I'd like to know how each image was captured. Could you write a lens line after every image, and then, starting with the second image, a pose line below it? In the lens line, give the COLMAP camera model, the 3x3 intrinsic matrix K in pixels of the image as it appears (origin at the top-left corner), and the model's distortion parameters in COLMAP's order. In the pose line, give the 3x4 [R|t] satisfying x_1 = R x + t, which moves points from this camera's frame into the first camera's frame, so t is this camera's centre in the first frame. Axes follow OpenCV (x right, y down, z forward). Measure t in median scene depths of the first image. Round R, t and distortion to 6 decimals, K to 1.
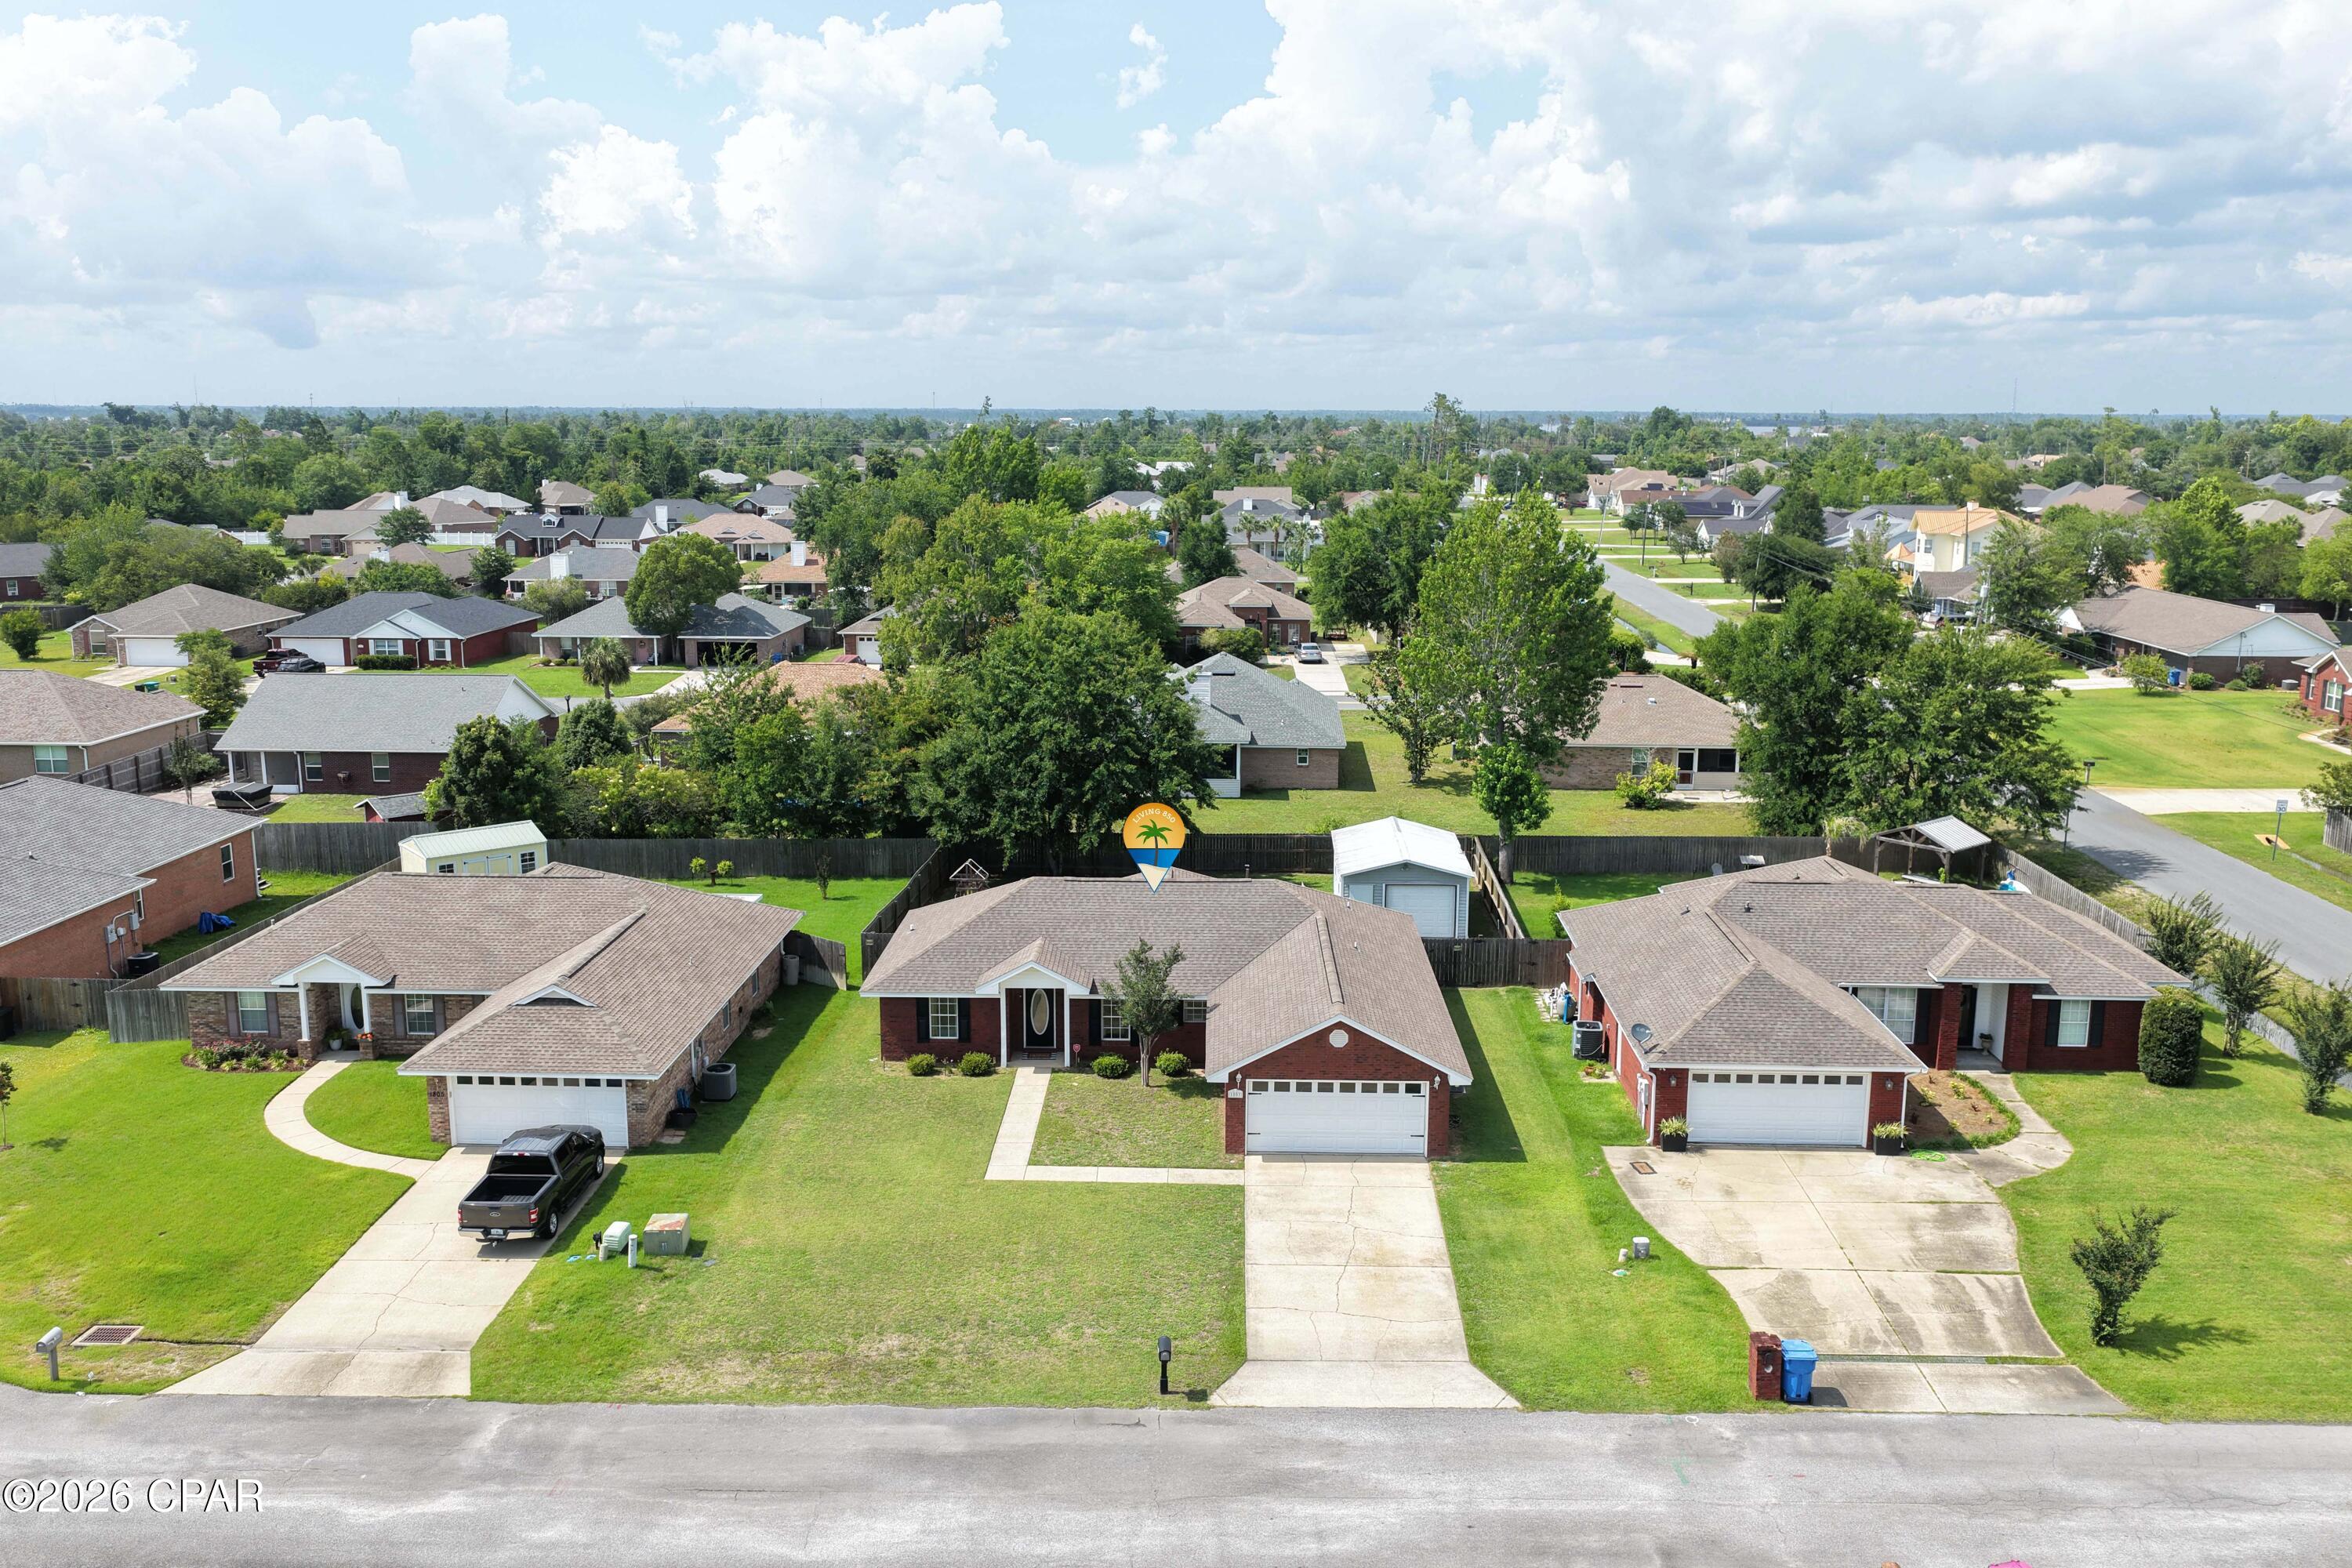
lens RADIAL K [[1948.7, 0, 1183.2], [0, 1948.7, 792.1], [0, 0, 1]] dist [0.000634, 0.017965]
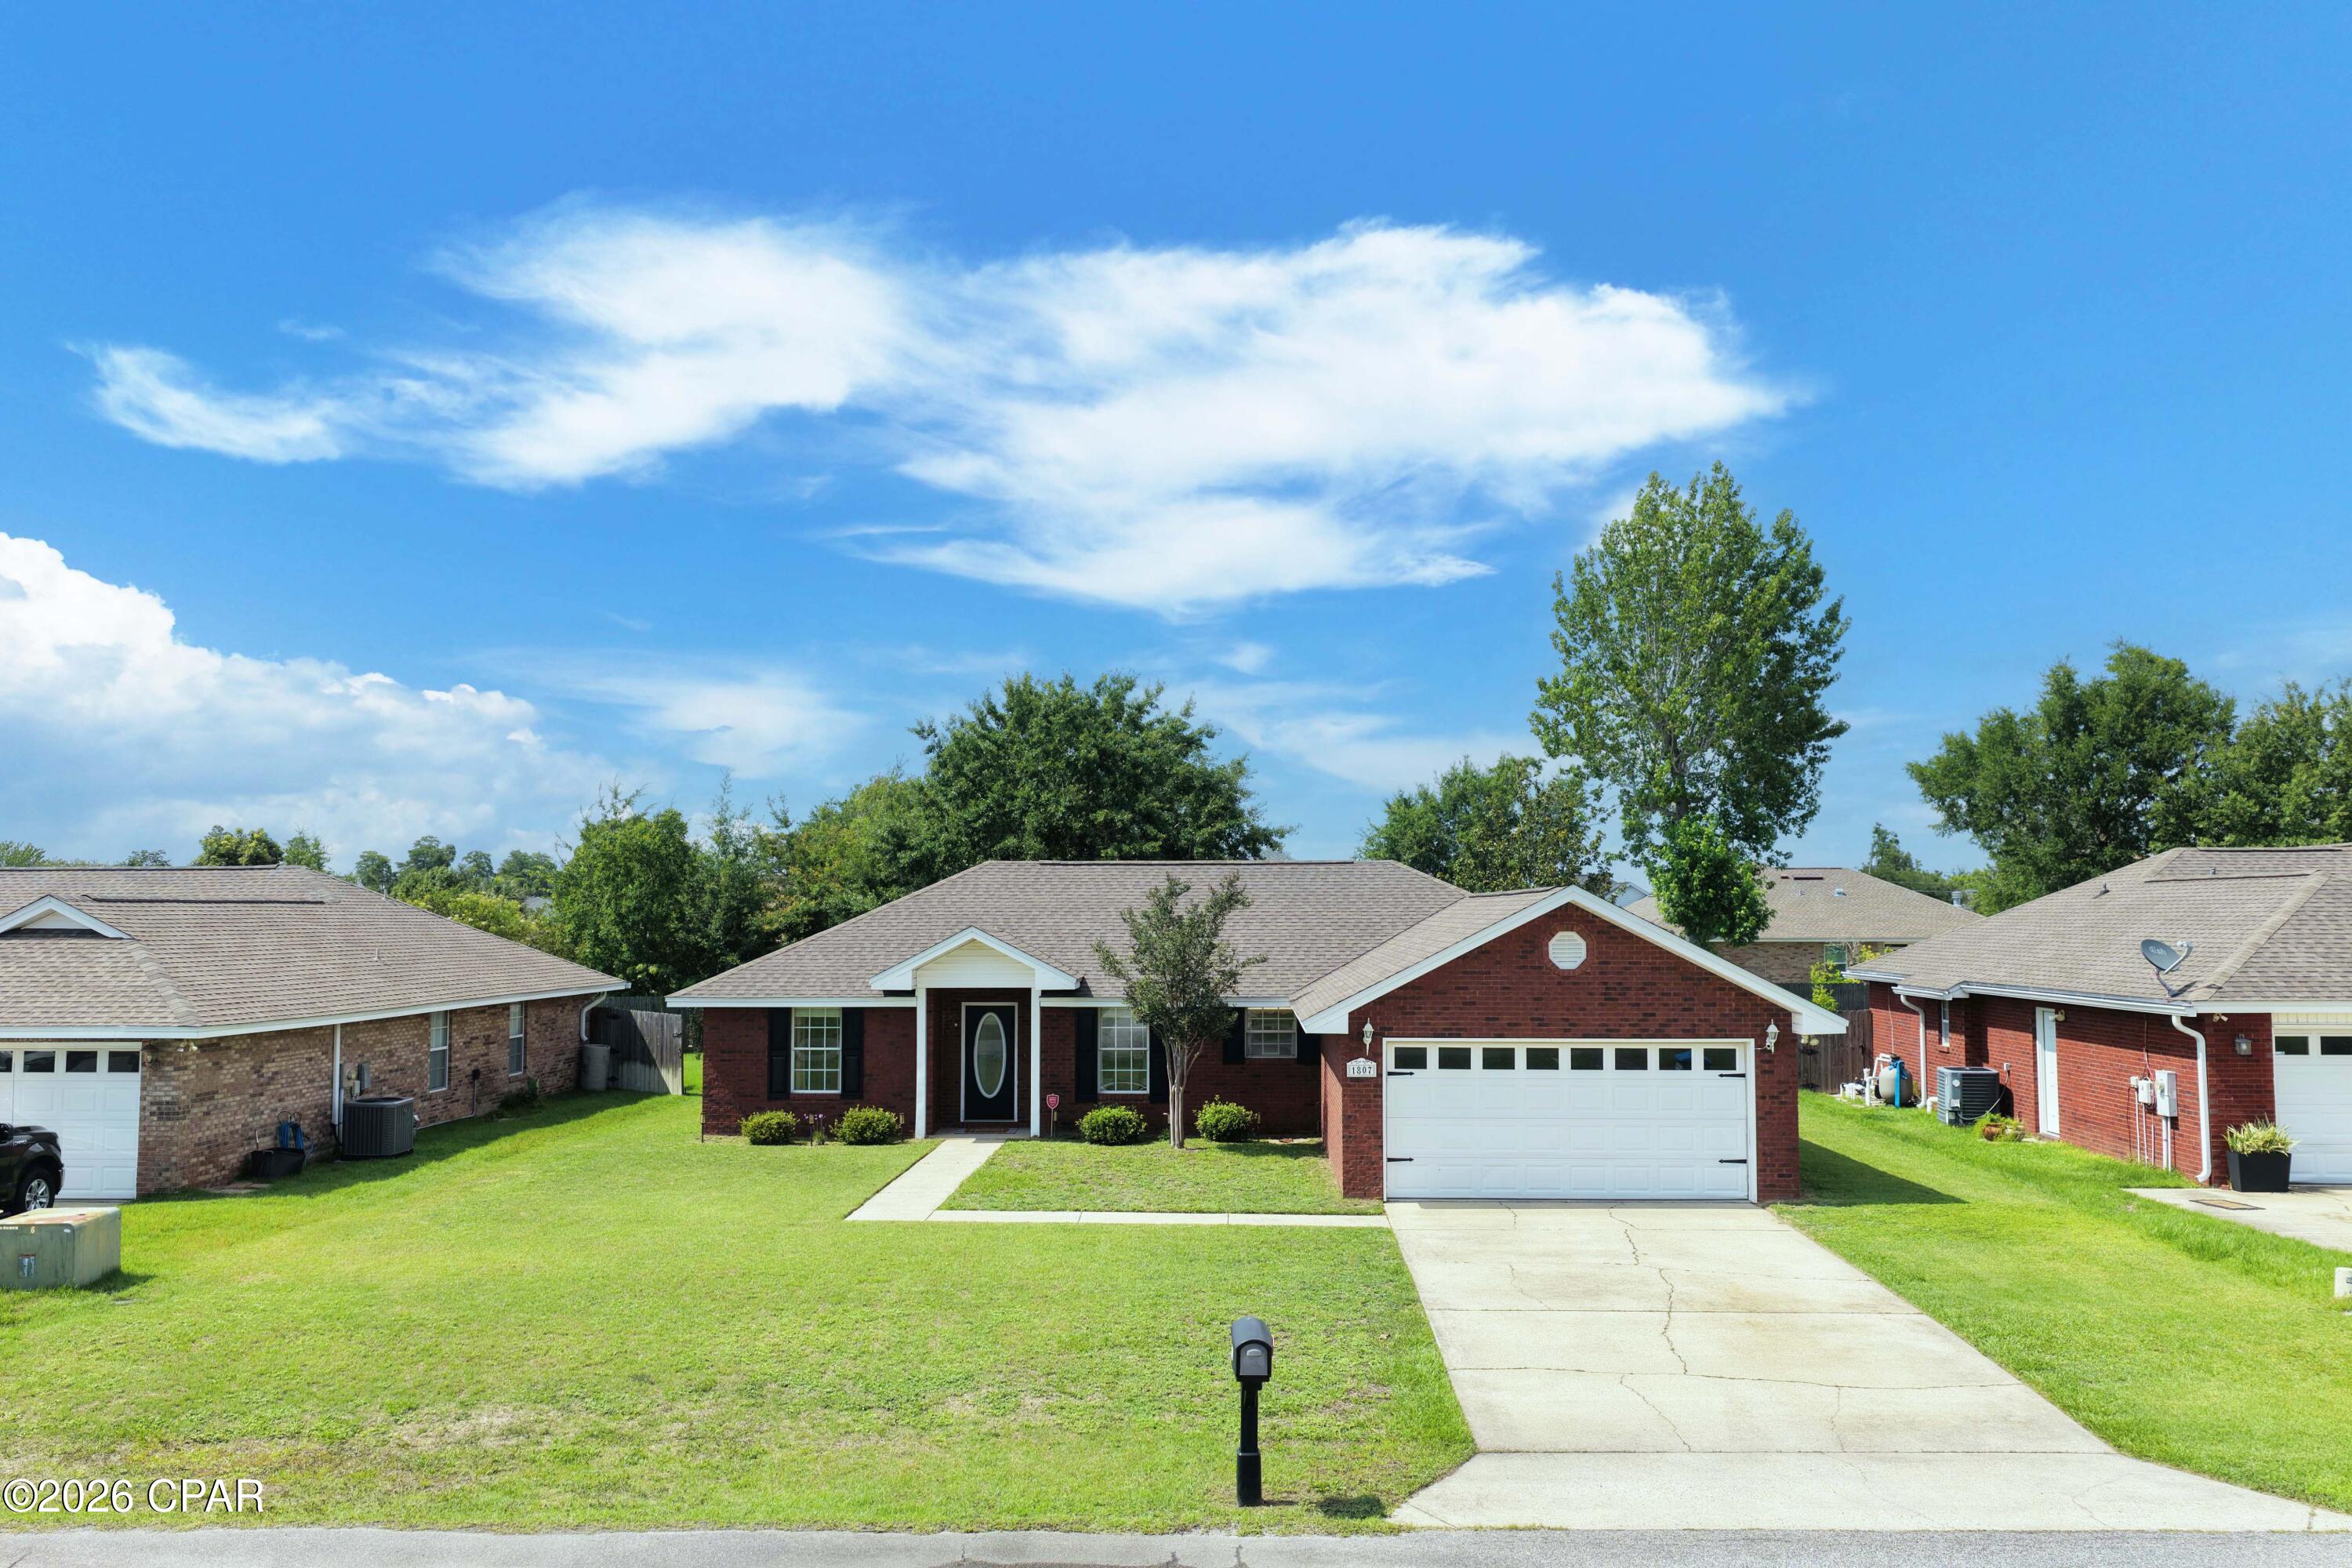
lens RADIAL K [[1948.2, 0, 1185.8], [0, 1948.2, 782.7], [0, 0, 1]] dist [-0.001515, -0.000433]
pose [[0.999946, -0.005377, -0.008906, -0.013149], [0.002880, 0.965695, -0.259663, 0.215439], [0.009997, 0.259623, 0.965658, 0.509688]]
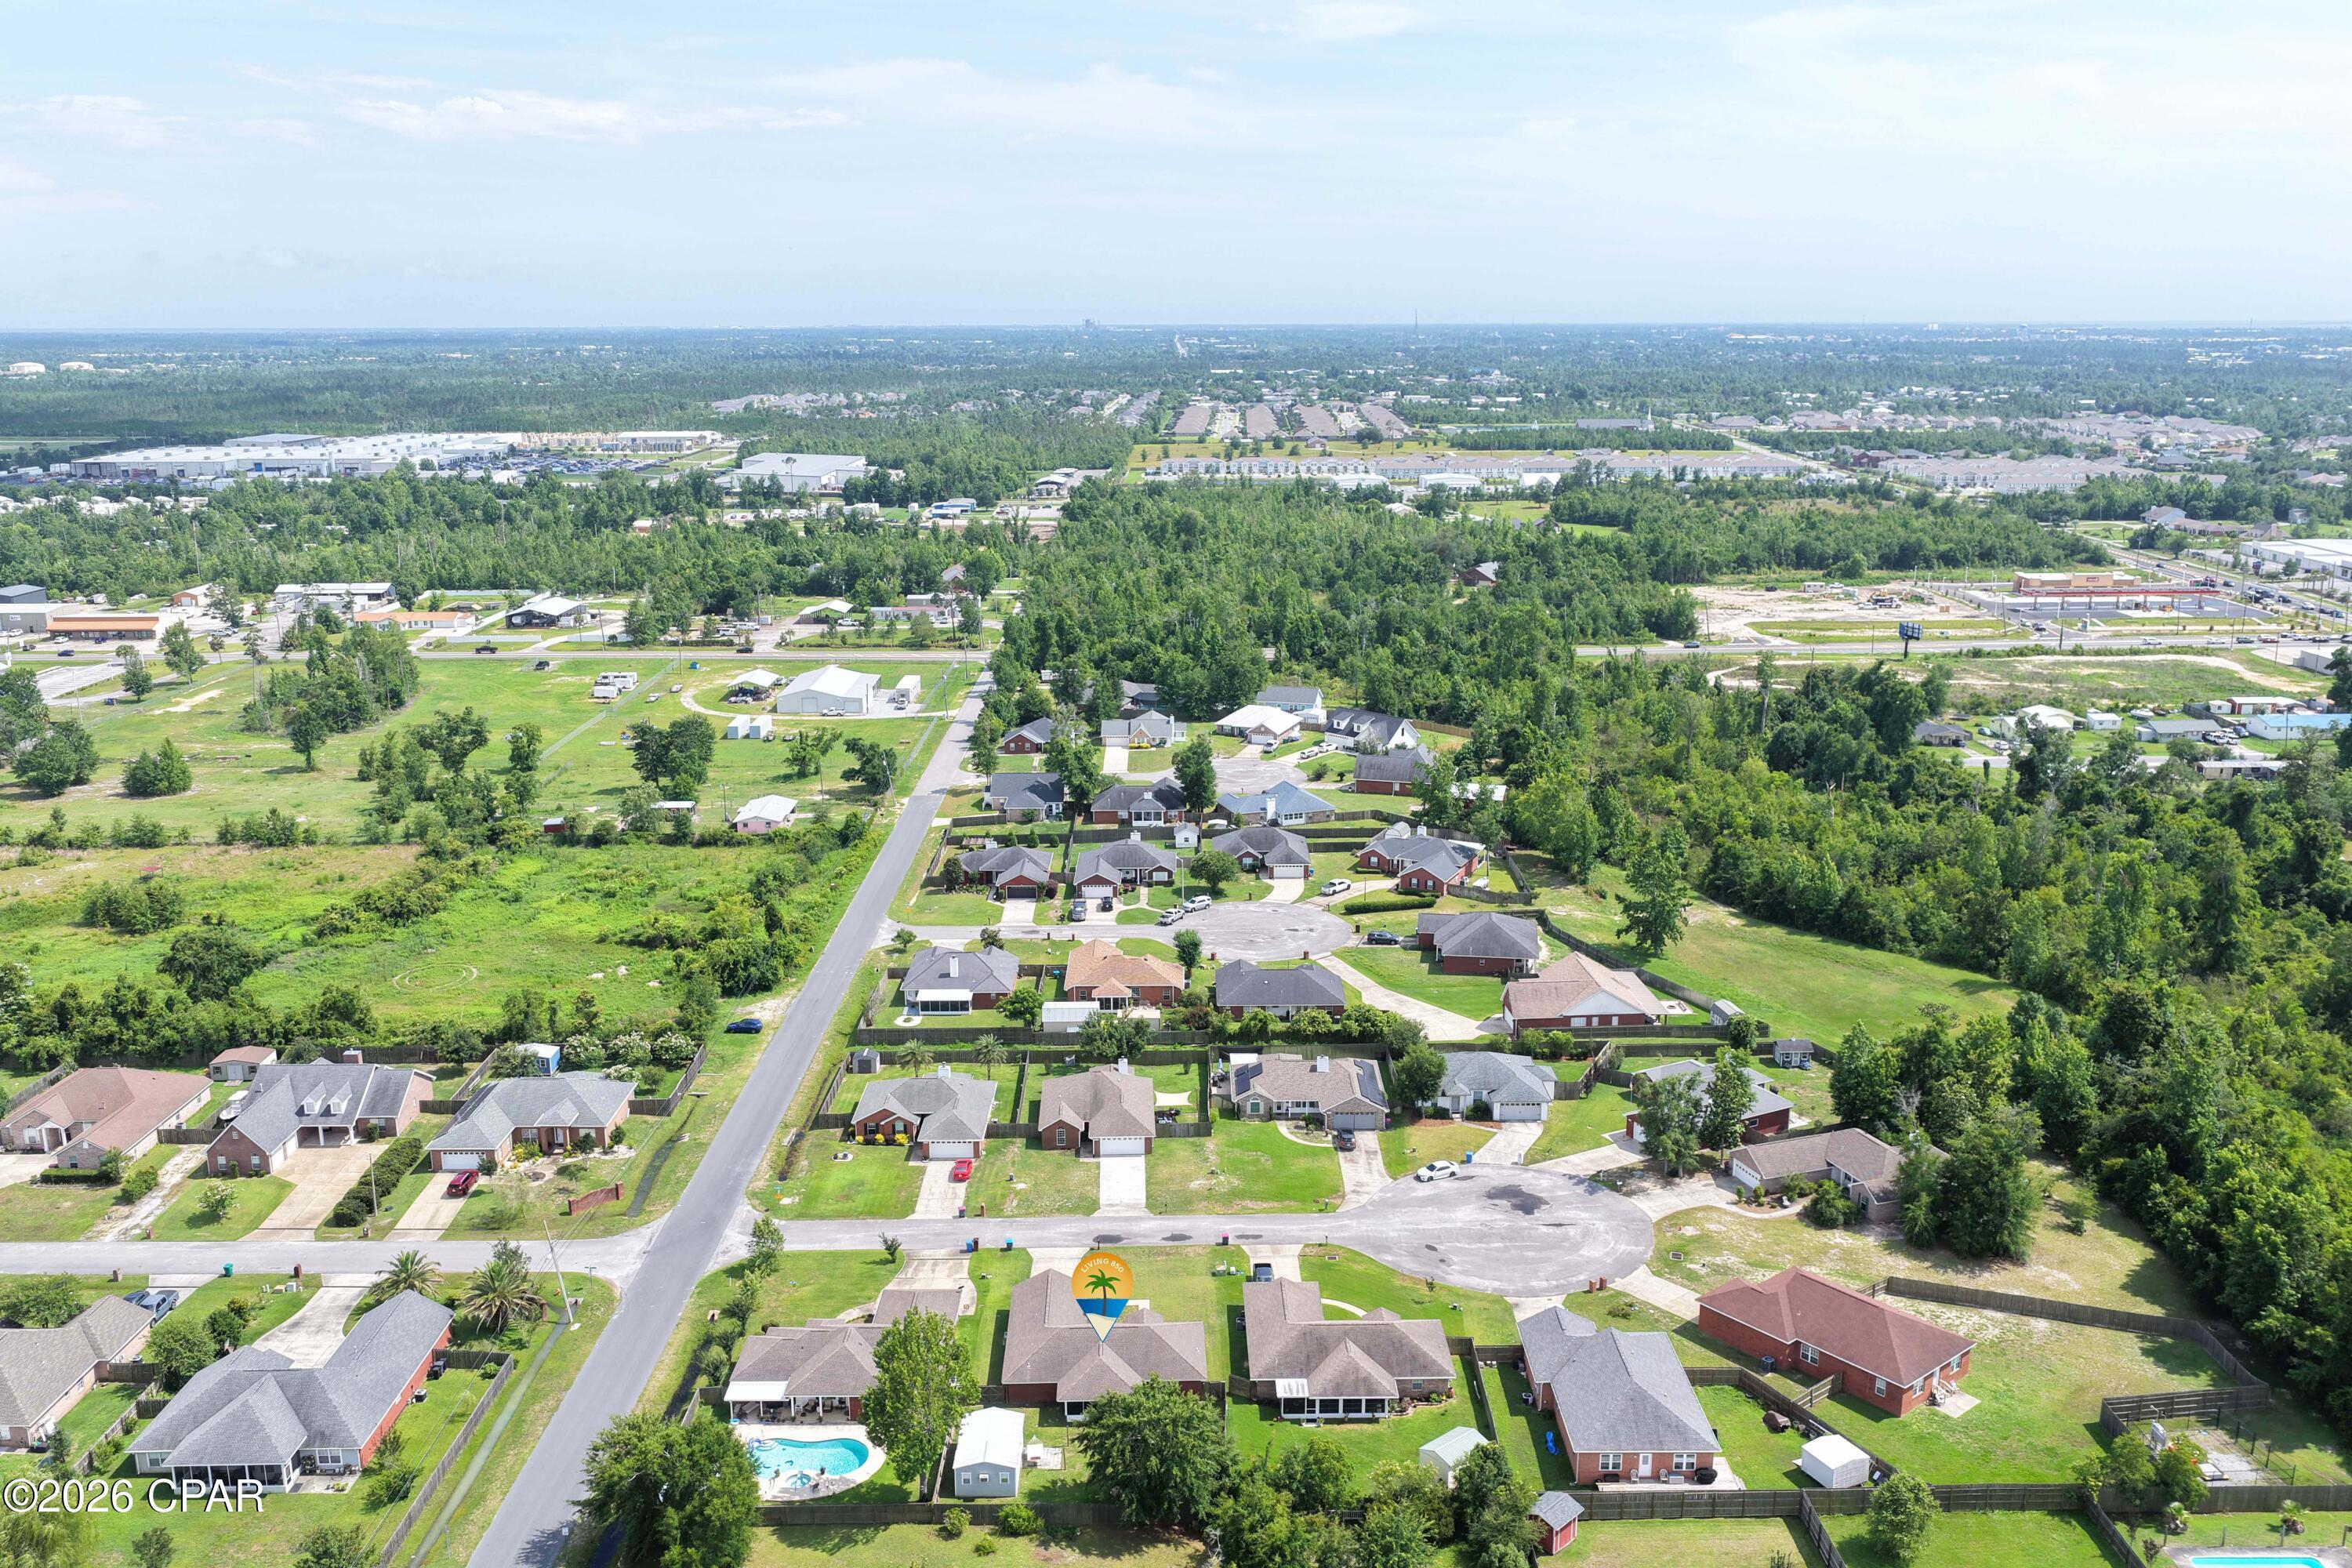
lens RADIAL K [[1948.2, 0, 1185.8], [0, 1948.2, 782.7], [0, 0, 1]] dist [-0.001515, -0.000433]
pose [[-0.999139, 0.012800, -0.039461, -0.036780], [-0.004681, 0.910351, 0.413811, -2.155958], [0.041220, 0.413640, -0.909507, 3.856465]]
